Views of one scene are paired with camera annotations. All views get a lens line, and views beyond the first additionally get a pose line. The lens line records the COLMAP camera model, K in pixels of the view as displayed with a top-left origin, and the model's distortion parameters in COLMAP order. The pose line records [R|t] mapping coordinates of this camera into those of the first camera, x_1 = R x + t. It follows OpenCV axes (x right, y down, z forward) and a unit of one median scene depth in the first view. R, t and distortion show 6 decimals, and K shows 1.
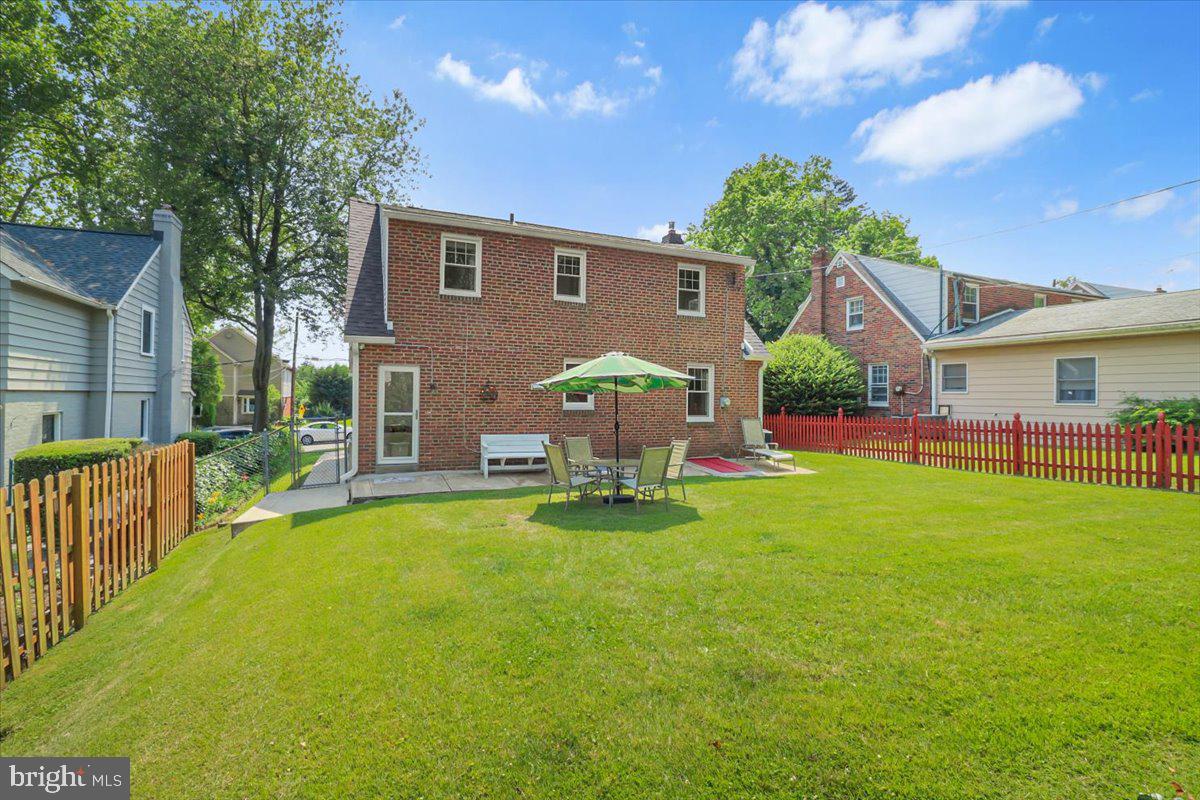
lens RADIAL K [[562.1, 0, 595.3], [0, 562.1, 392.1], [0, 0, 1]] dist [-0.001286, -0.008340]
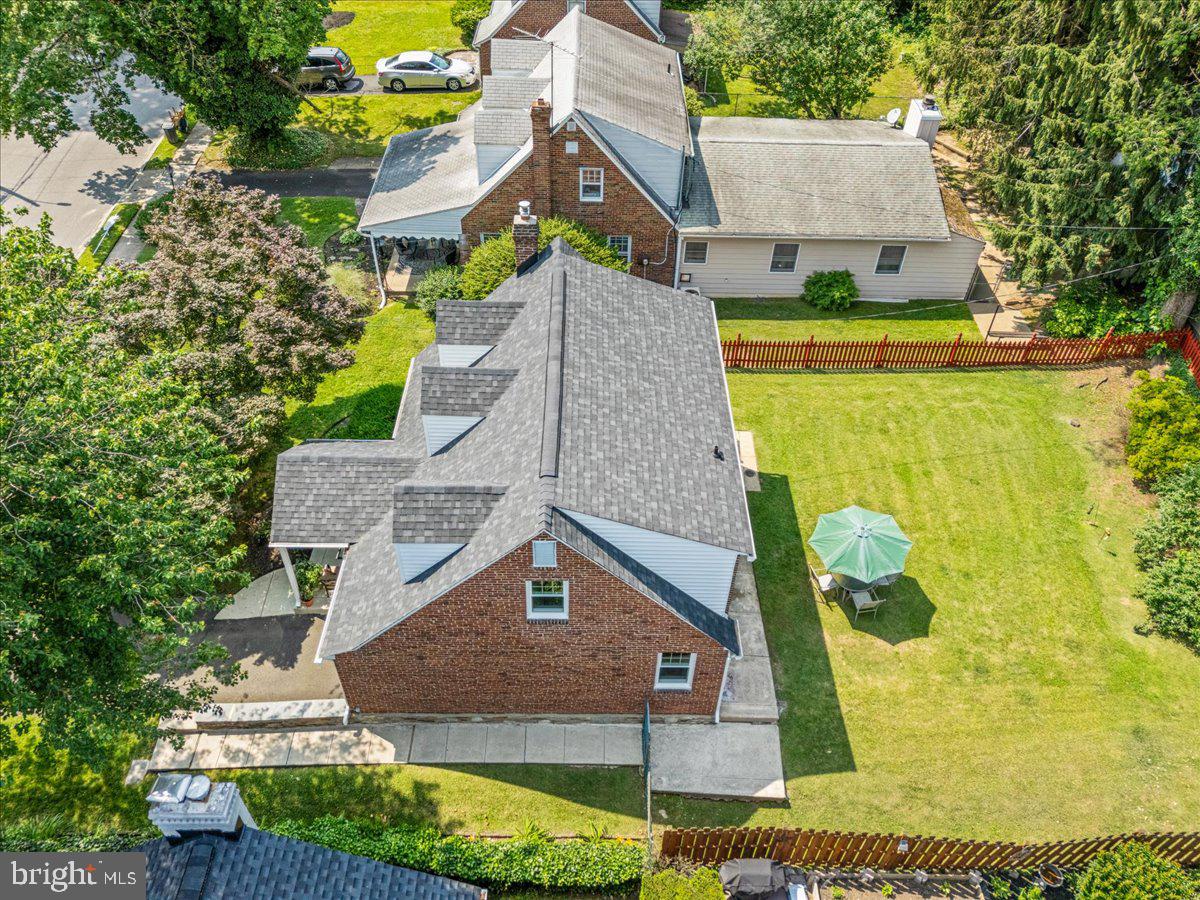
lens RADIAL K [[878.5, 0, 609.5], [0, 878.5, 453.6], [0, 0, 1]] dist [0.059903, -0.004832]
pose [[0.390388, -0.638435, 0.663323, -0.925035], [-0.032716, 0.710419, 0.703018, -1.024108], [-0.920069, -0.296151, 0.256453, 0.577721]]
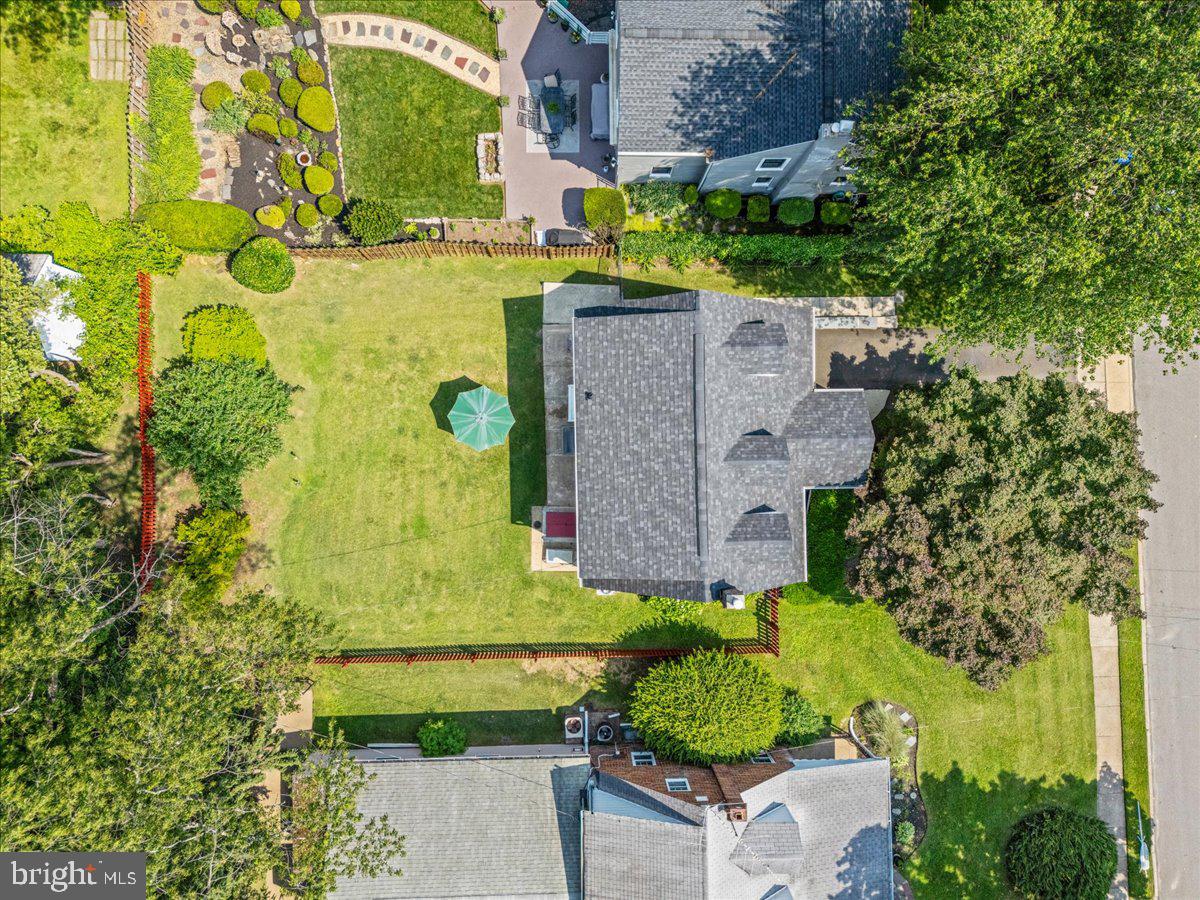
lens RADIAL K [[878.5, 0, 609.5], [0, 878.5, 453.6], [0, 0, 1]] dist [0.059903, -0.004832]
pose [[-0.380771, 0.924570, -0.013593, 0.009387], [-0.028577, 0.002927, 0.999587, -1.997437], [0.924228, 0.381002, 0.025307, 0.780168]]
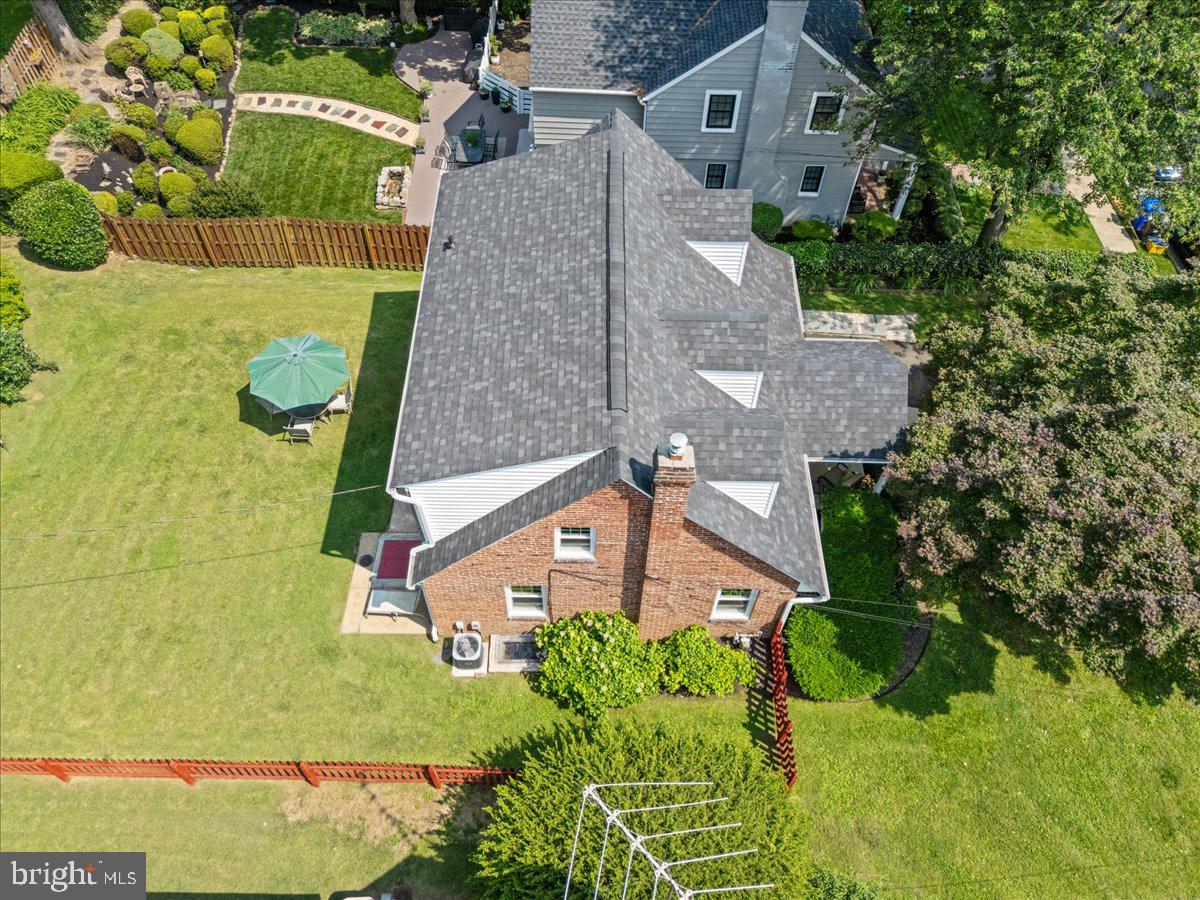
lens RADIAL K [[878.1, 0, 610.8], [0, 878.1, 446.0], [0, 0, 1]] dist [0.043514, -0.037645]
pose [[-0.397071, 0.734178, -0.550742, 0.635100], [-0.025192, 0.591131, 0.806182, -0.998028], [0.917442, 0.333986, -0.216226, 1.272270]]
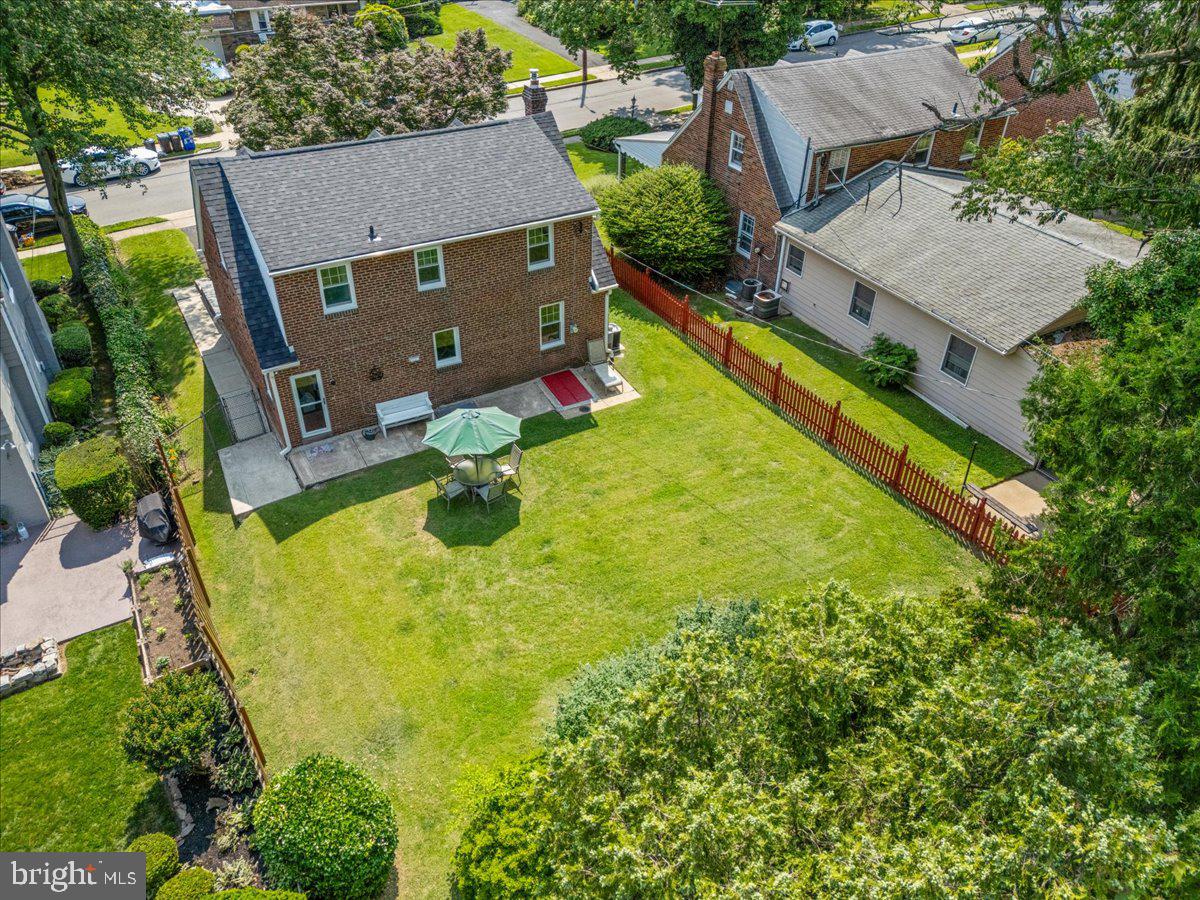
lens RADIAL K [[878.5, 0, 609.5], [0, 878.5, 453.6], [0, 0, 1]] dist [0.059903, -0.004832]
pose [[0.992557, -0.061205, 0.105280, 0.081192], [-0.015055, 0.796218, 0.604823, -0.763872], [-0.120844, -0.601906, 0.789370, -0.535929]]
